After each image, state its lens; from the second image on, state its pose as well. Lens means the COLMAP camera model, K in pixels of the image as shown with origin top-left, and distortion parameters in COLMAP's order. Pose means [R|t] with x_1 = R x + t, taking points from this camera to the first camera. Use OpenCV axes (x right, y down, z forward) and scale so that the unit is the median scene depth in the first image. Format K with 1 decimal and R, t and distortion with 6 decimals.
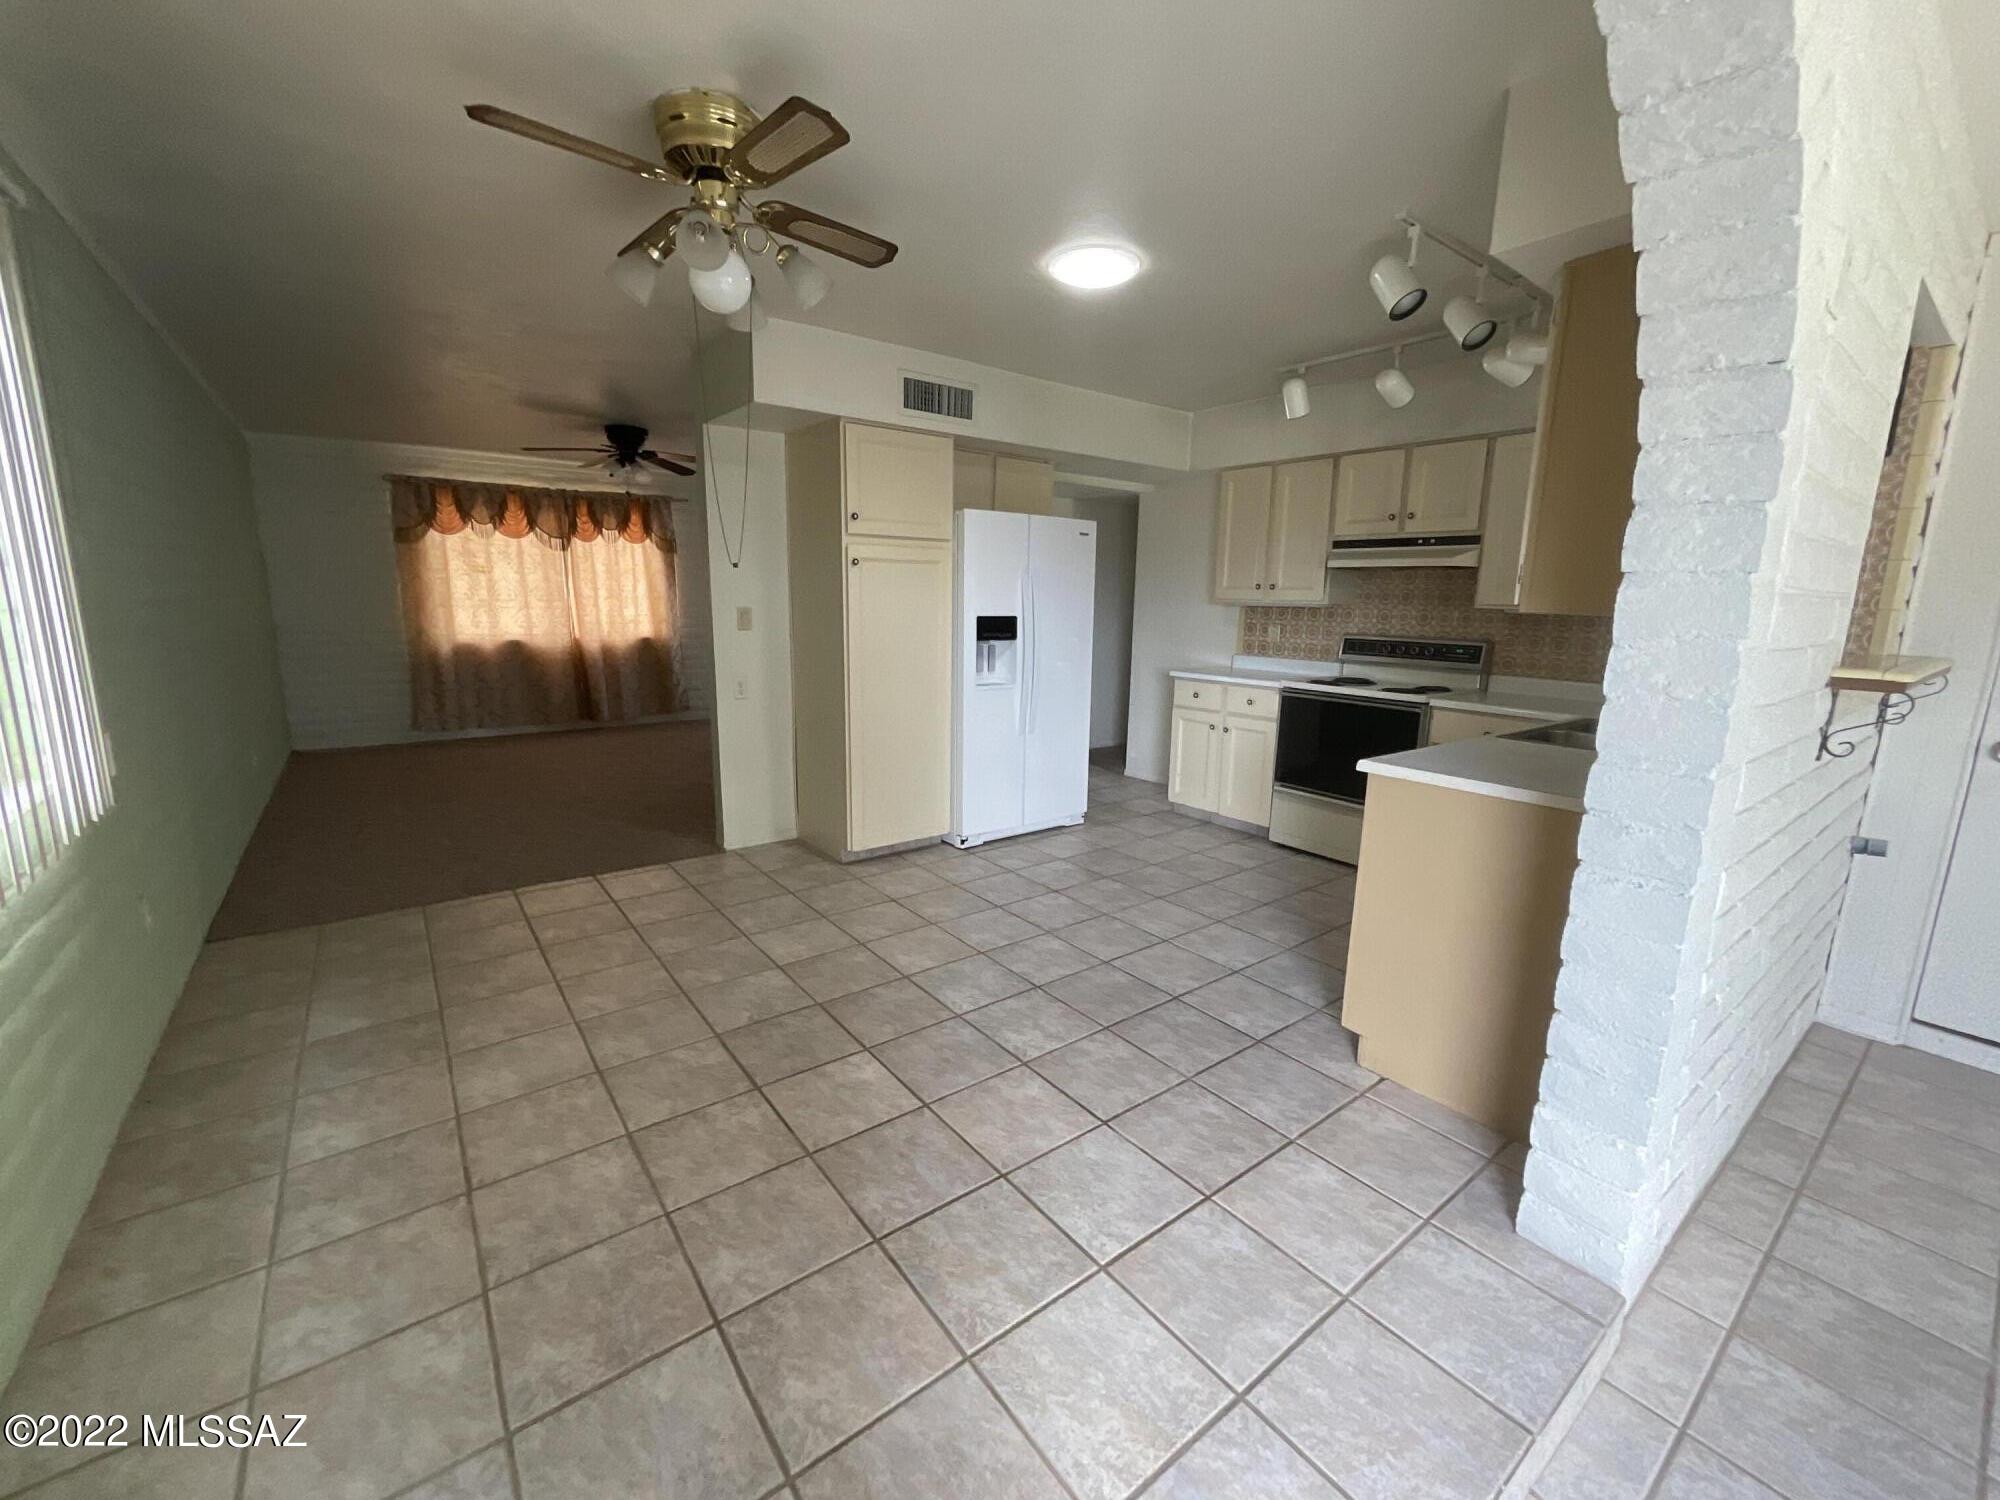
lens RADIAL K [[815.7, 0, 1001.7], [0, 815.7, 752.4], [0, 0, 1]] dist [-0.000087, 0.000977]
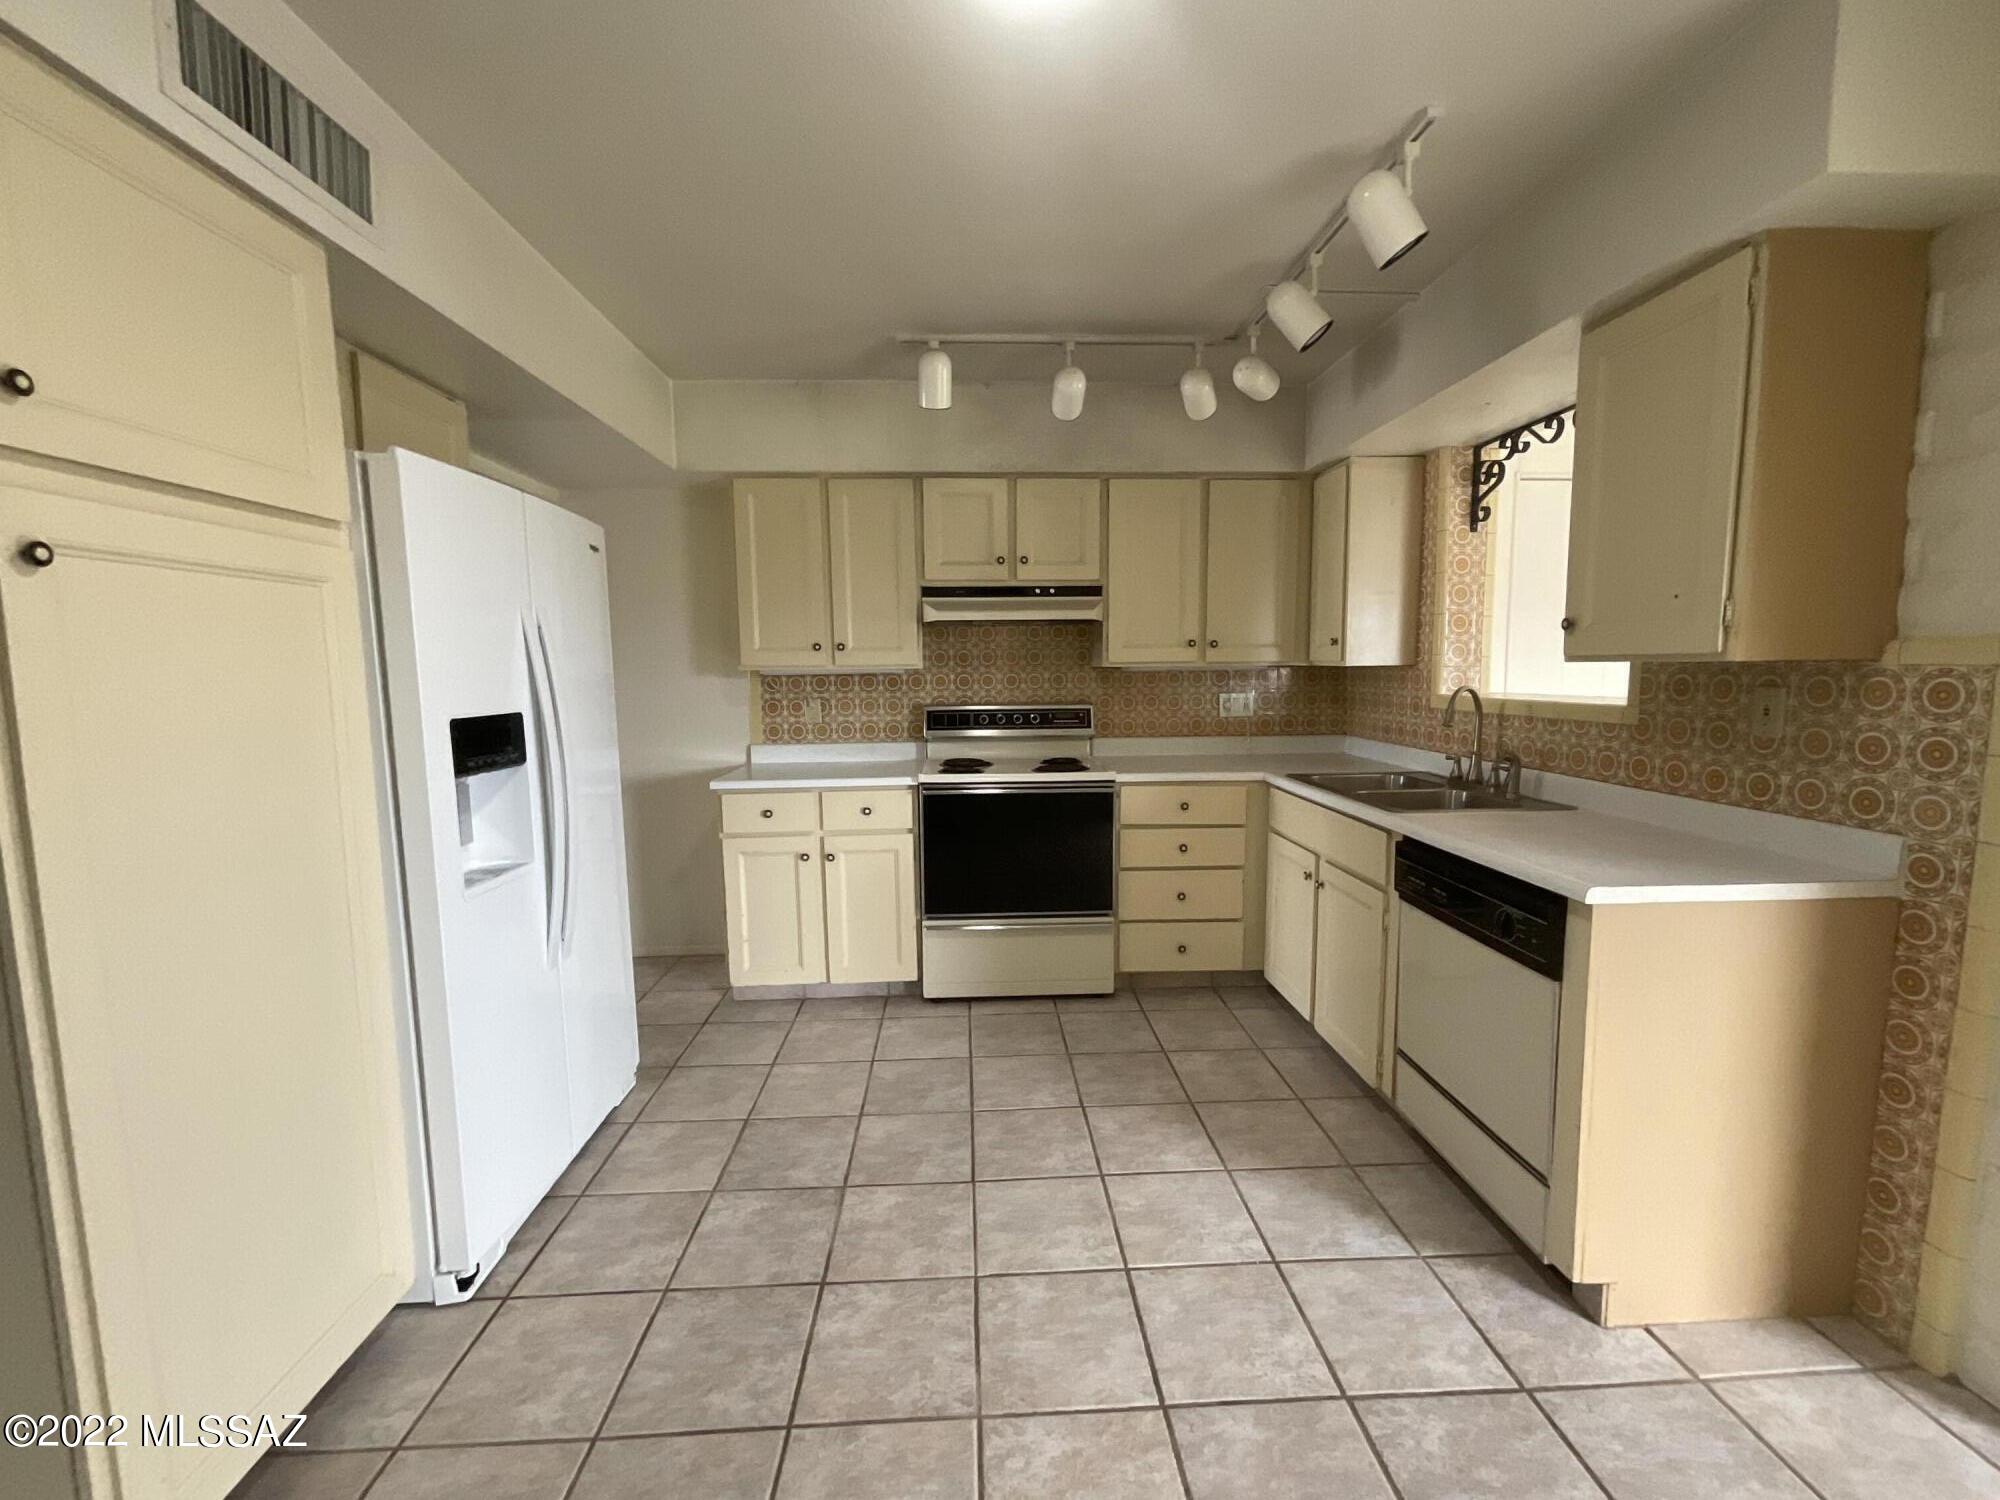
lens RADIAL K [[815.7, 0, 1001.7], [0, 815.7, 752.4], [0, 0, 1]] dist [-0.000087, 0.000977]
pose [[0.570015, -0.110695, 0.814143, -0.220892], [0.177095, 0.984145, 0.009818, -0.115906], [-0.802322, 0.138585, 0.580581, 0.596967]]
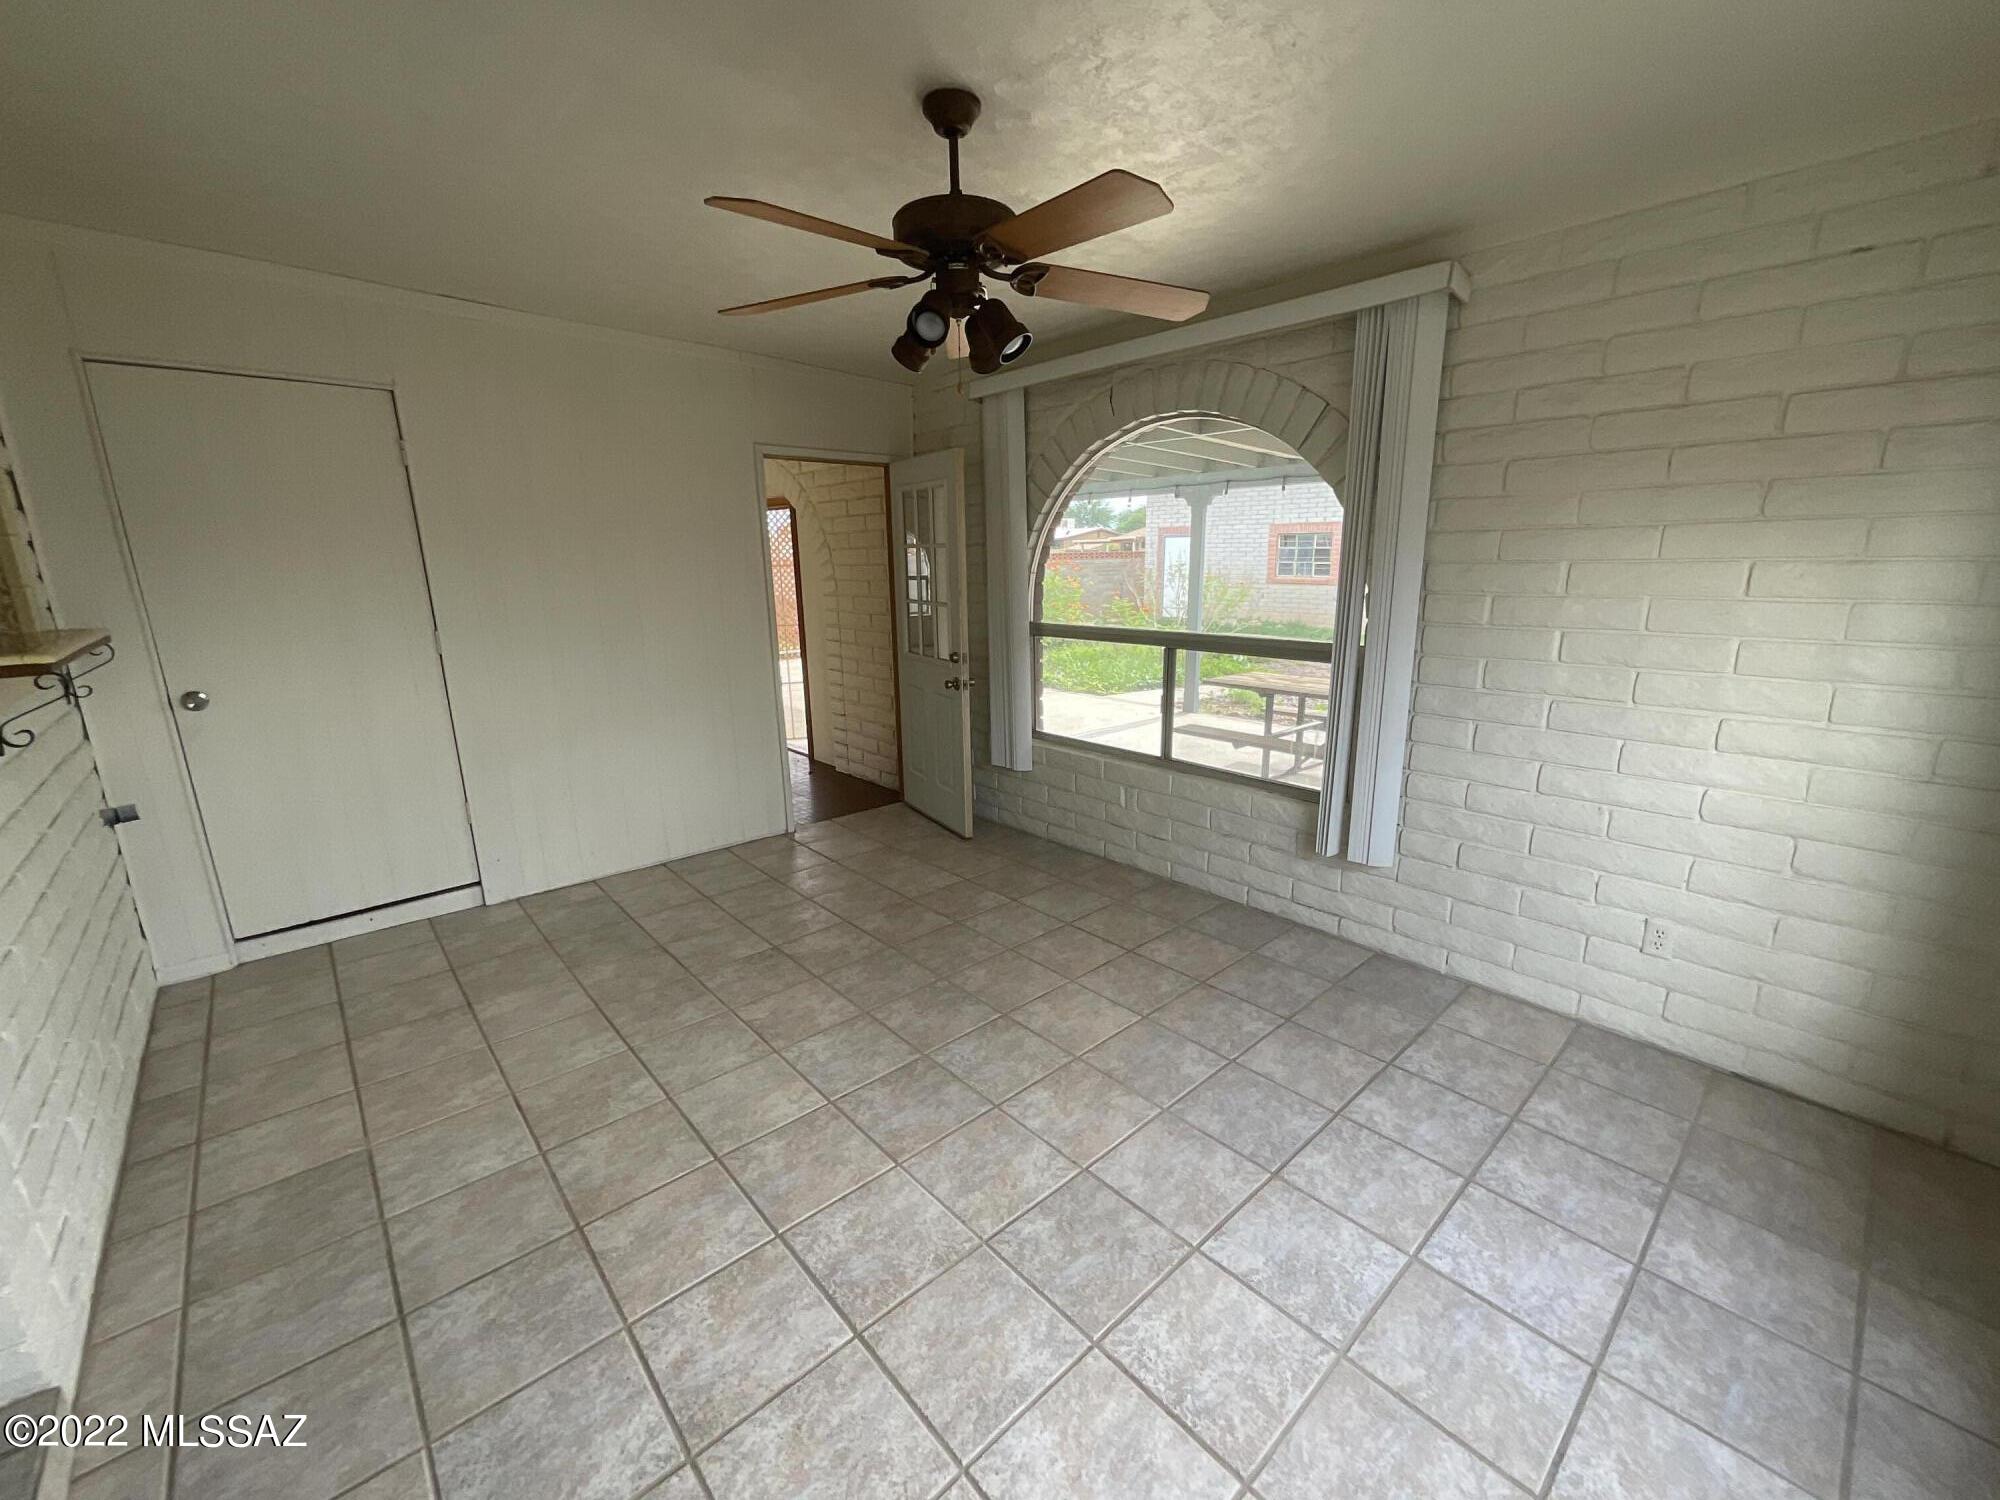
lens RADIAL K [[815.7, 0, 1001.7], [0, 815.7, 752.4], [0, 0, 1]] dist [-0.000087, 0.000977]
pose [[-0.080361, -0.256860, 0.963102, -0.001001], [0.206023, 0.941082, 0.268178, -0.004354], [-0.975242, 0.219972, -0.022707, -0.054433]]
